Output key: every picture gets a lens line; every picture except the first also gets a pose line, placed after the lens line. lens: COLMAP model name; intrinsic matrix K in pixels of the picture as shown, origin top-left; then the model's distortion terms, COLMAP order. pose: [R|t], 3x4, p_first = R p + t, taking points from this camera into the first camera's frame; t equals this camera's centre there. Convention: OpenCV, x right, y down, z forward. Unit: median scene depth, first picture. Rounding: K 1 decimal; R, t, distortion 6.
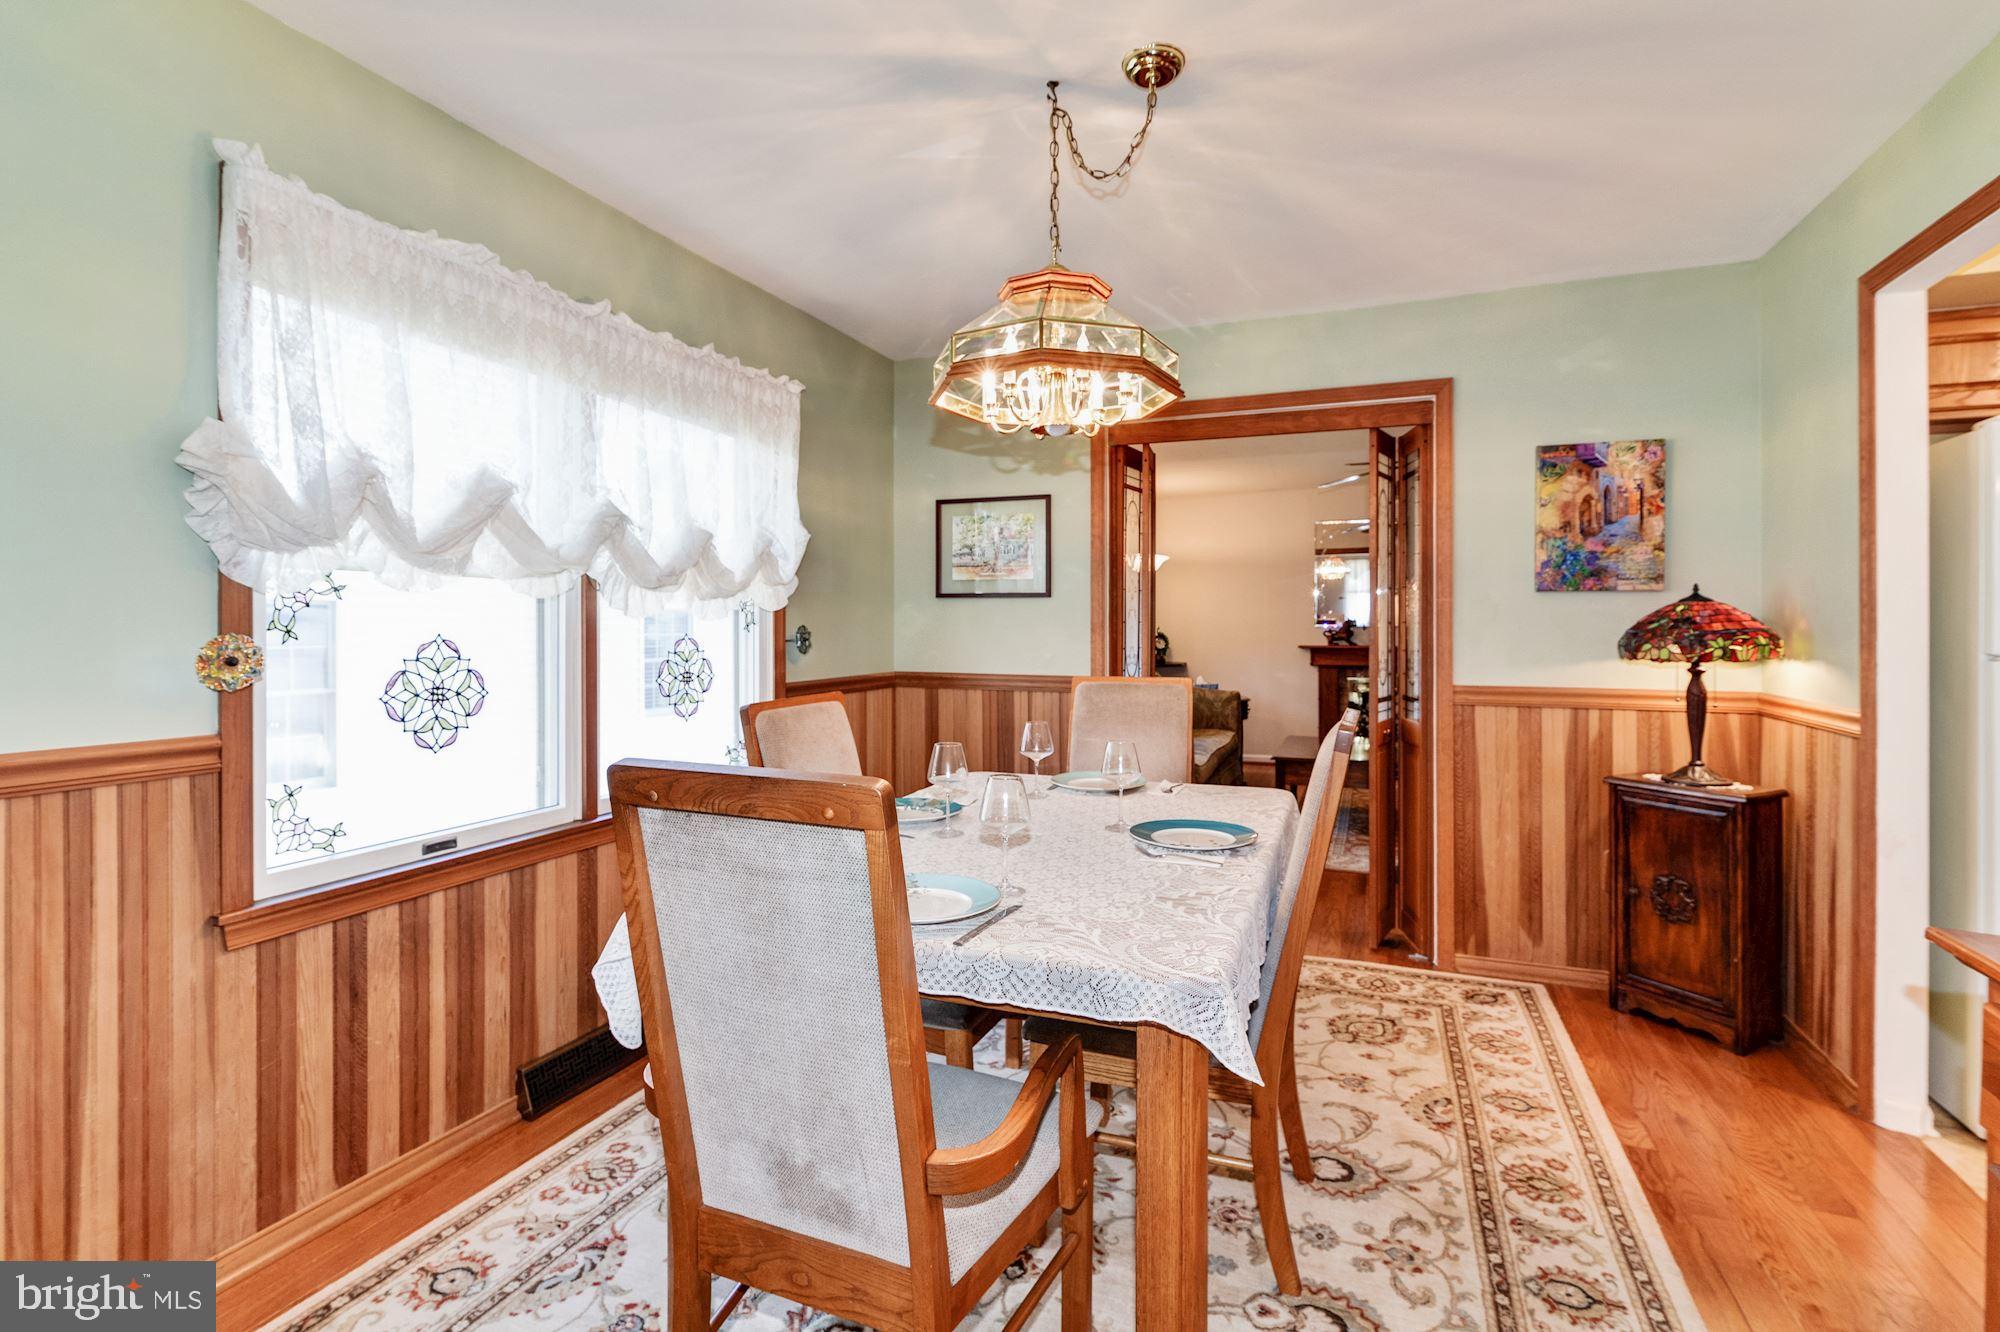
lens RADIAL K [[916.5, 0, 1030.6], [0, 916.5, 617.8], [0, 0, 1]] dist [-0.002582, 0.000246]
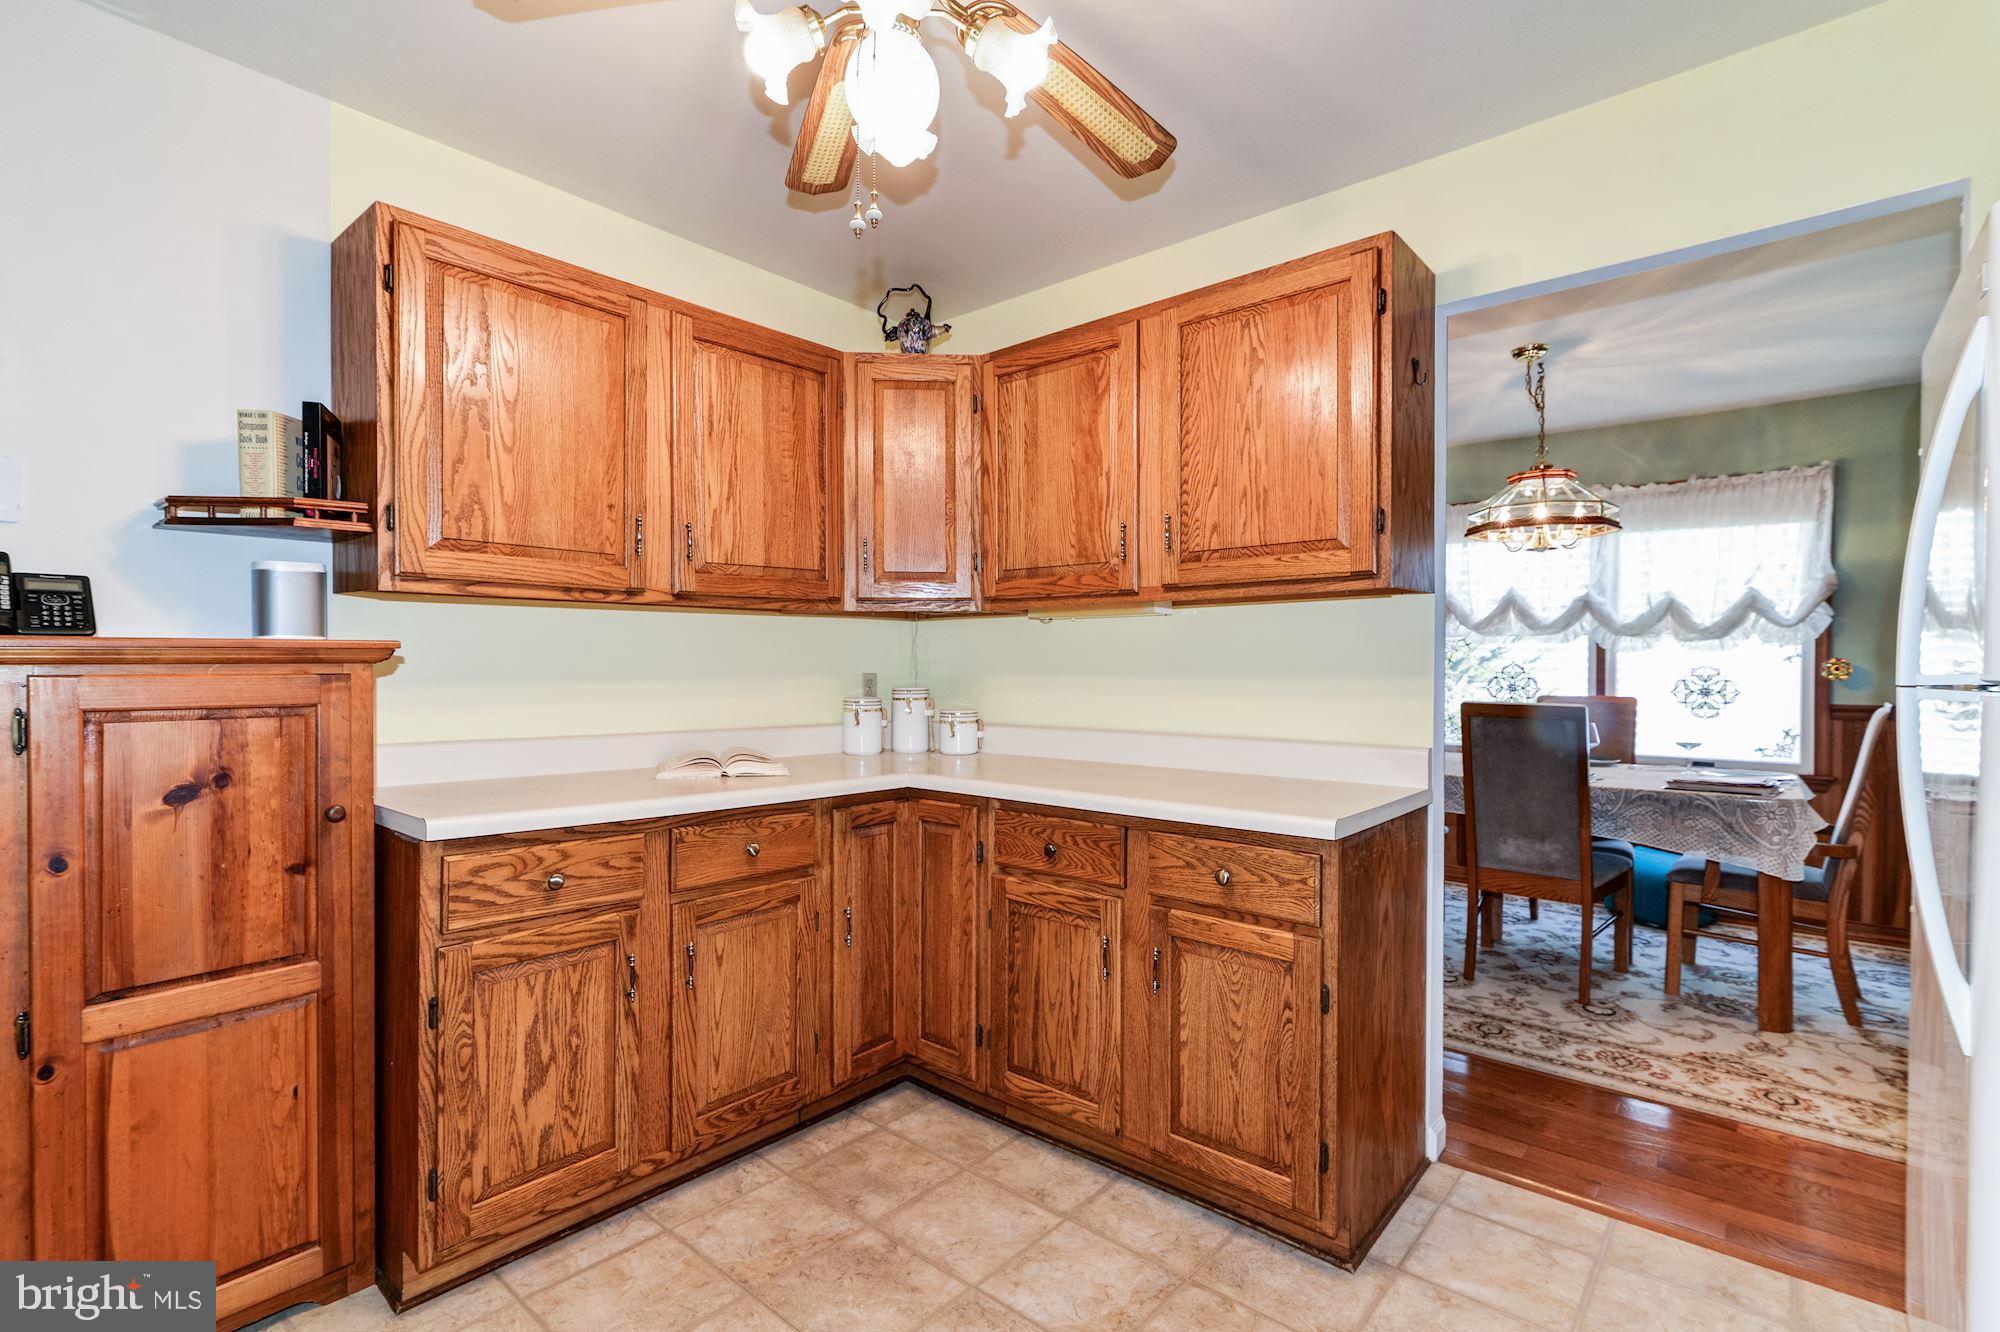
lens RADIAL K [[916.5, 0, 1034.7], [0, 916.5, 670.5], [0, 0, 1]] dist [-0.002582, 0.000246]
pose [[-0.298953, 0.001010, -0.954267, 1.539506], [-0.002332, 0.999996, 0.001789, 0.031869], [0.954265, 0.002760, -0.298949, 0.422276]]
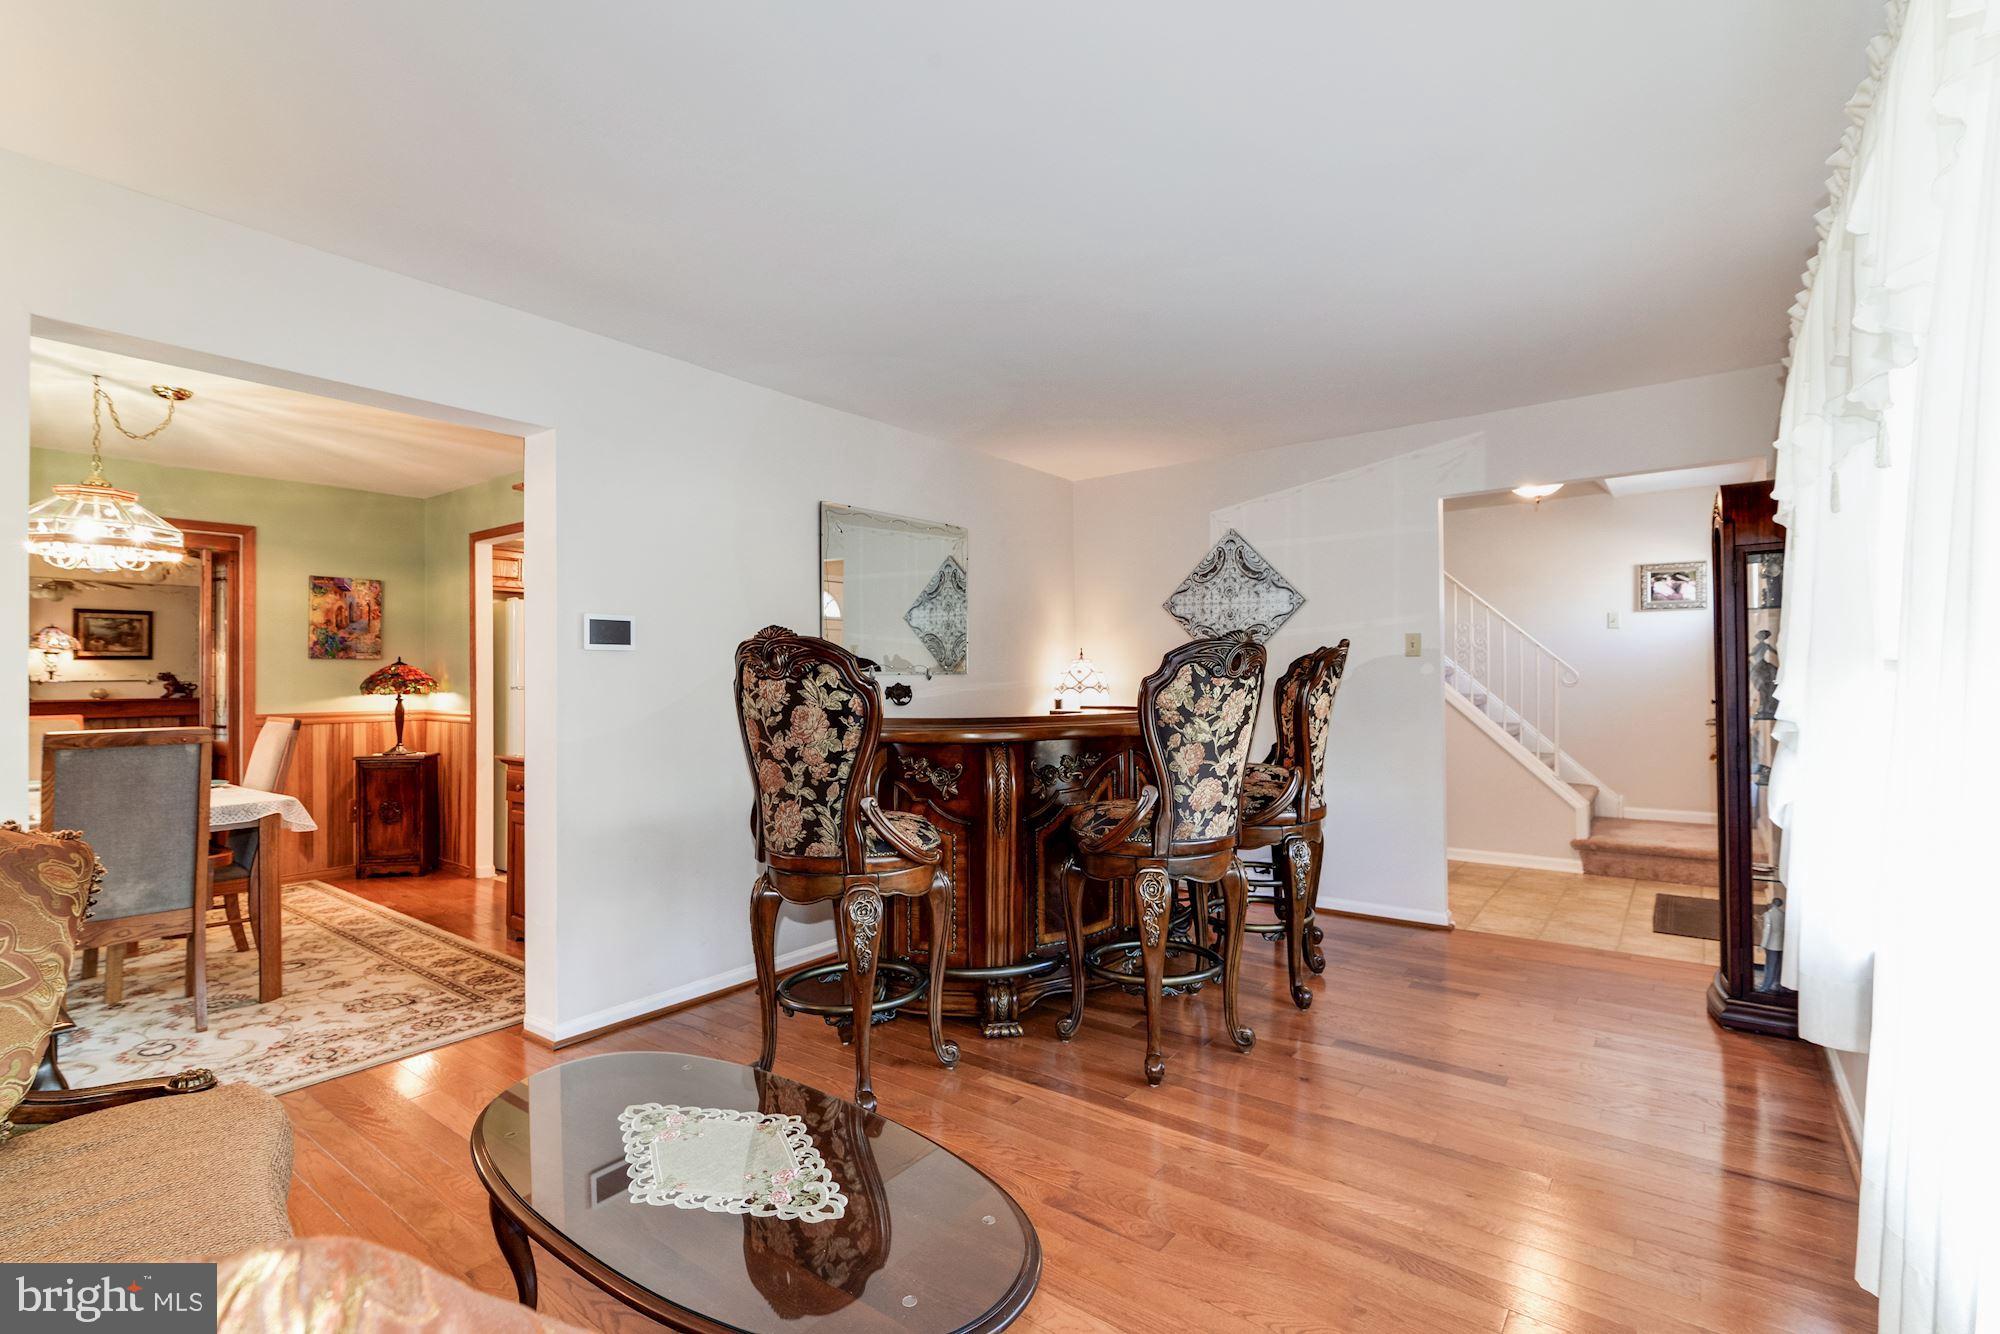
lens RADIAL K [[916.5, 0, 997.0], [0, 916.5, 670.9], [0, 0, 1]] dist [-0.002582, 0.000246]
pose [[0.276268, 0.001407, 0.961080, -0.854240], [0.002751, 0.999994, -0.002254, 0.003575], [-0.961077, 0.003267, 0.276263, -0.831589]]
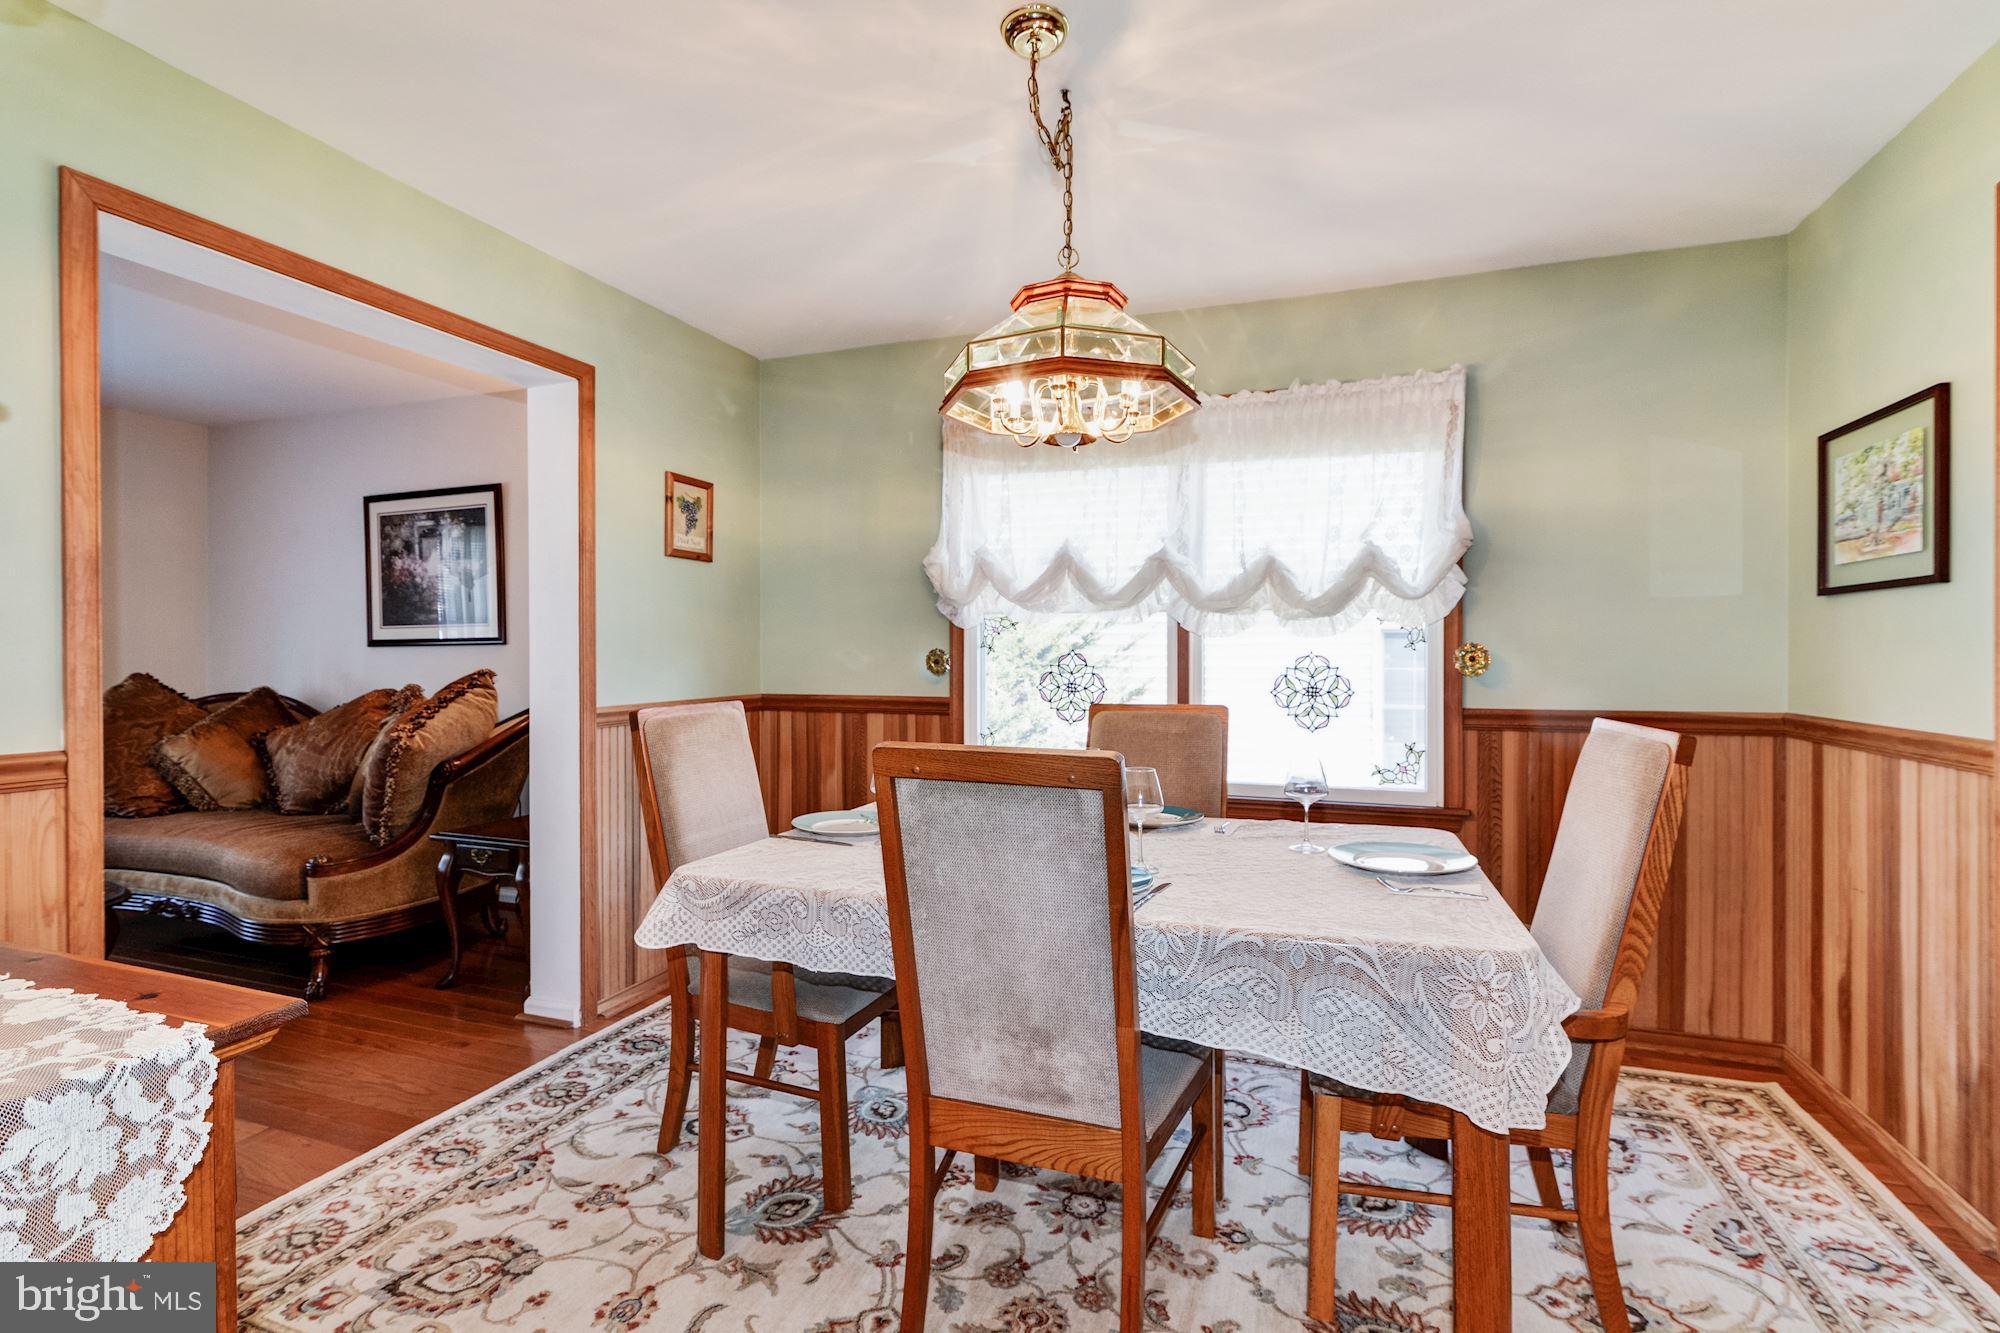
lens RADIAL K [[916.5, 0, 1006.0], [0, 916.5, 656.1], [0, 0, 1]] dist [-0.002582, 0.000246]
pose [[0.036121, -0.001474, -0.999346, 0.739605], [0.005154, 0.999986, -0.001289, 0.024326], [0.999334, -0.005104, 0.036129, 0.655658]]
